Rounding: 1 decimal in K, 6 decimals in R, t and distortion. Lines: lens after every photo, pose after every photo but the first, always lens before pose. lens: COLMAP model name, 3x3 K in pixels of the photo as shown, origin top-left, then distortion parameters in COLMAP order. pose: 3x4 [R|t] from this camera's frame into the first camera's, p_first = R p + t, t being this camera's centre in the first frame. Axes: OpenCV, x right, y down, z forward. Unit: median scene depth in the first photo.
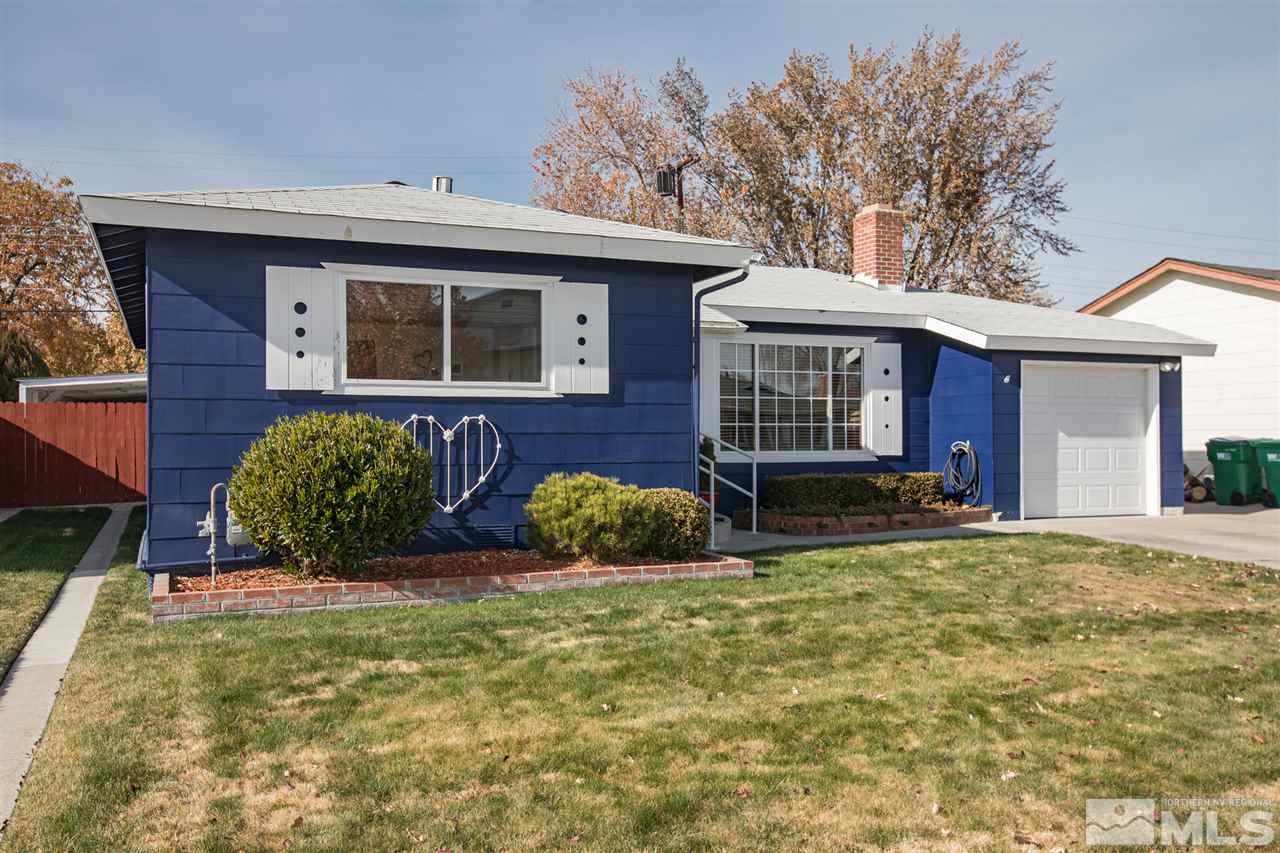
lens RADIAL K [[1061.3, 0, 640.0], [0, 1061.3, 426.5], [0, 0, 1]] dist [0.052456, 0.001686]
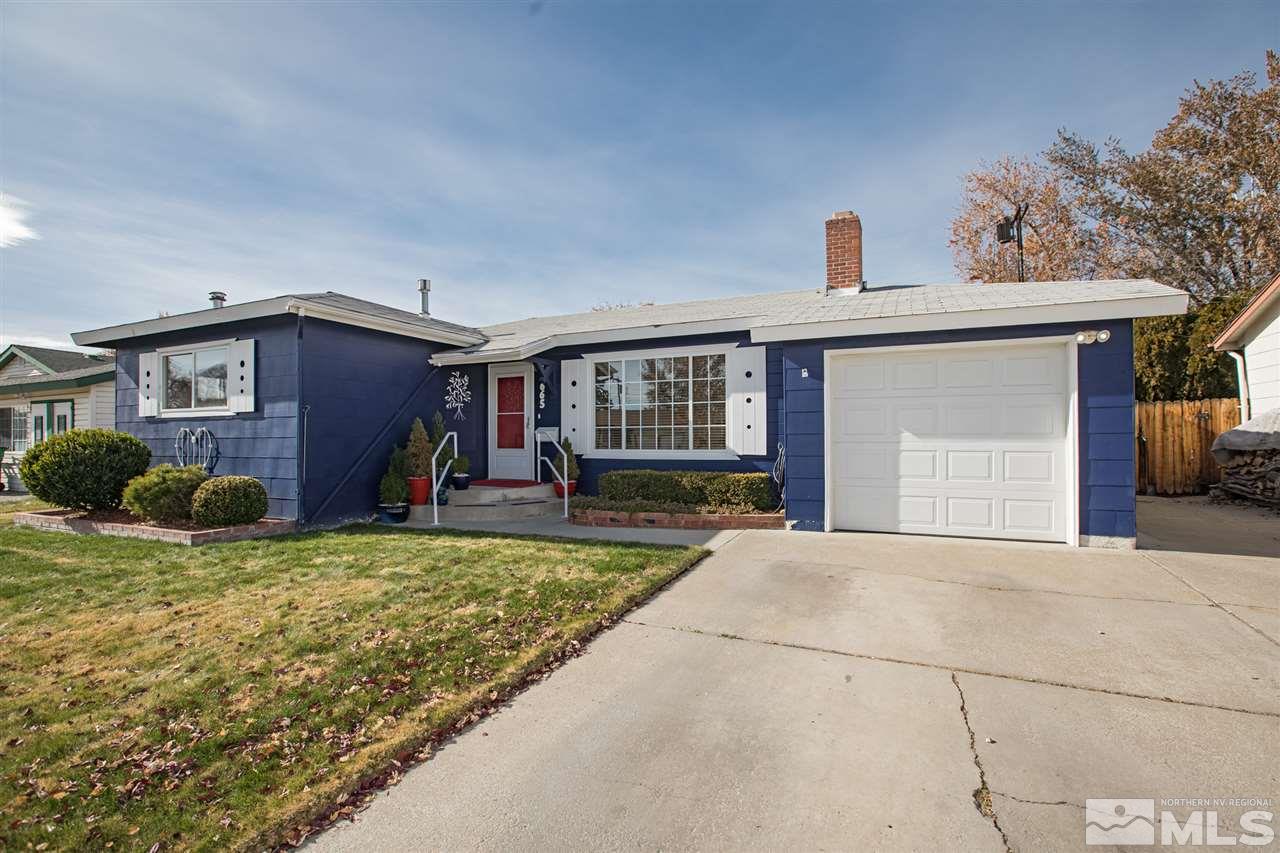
lens RADIAL K [[587.3, 0, 640.0], [0, 587.3, 426.5], [0, 0, 1]] dist [-0.030184, 0.006369]
pose [[0.664767, -0.014433, -0.746912, 0.629193], [0.012790, 0.999887, -0.007938, 0.002597], [0.746942, -0.004277, 0.664876, 0.575646]]
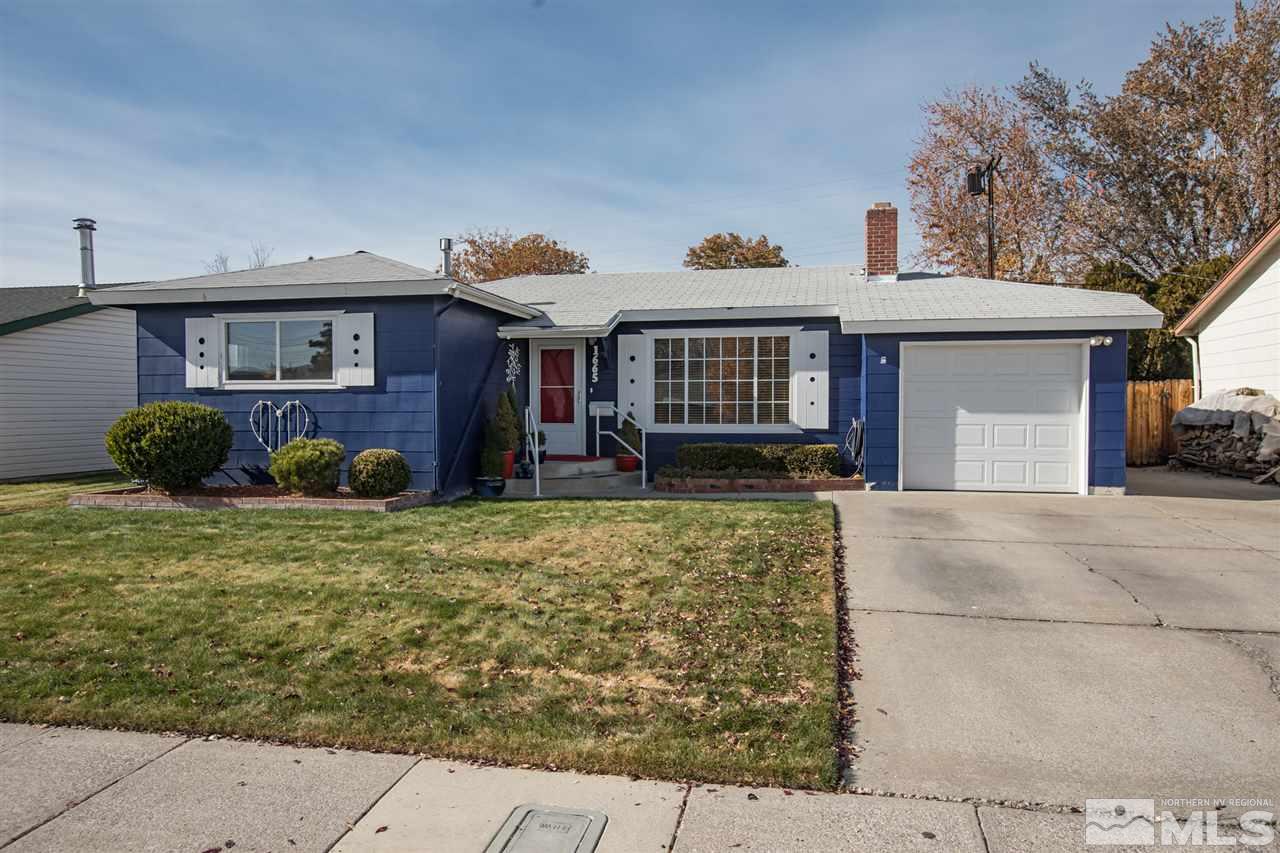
lens RADIAL K [[841.8, 0, 642.2], [0, 841.8, 418.7], [0, 0, 1]] dist [0.006694, 0.005087]
pose [[0.817469, 0.009337, -0.575897, 0.645874], [0.005456, 0.999698, 0.023953, -0.006994], [0.575947, -0.022723, 0.817171, 0.161934]]
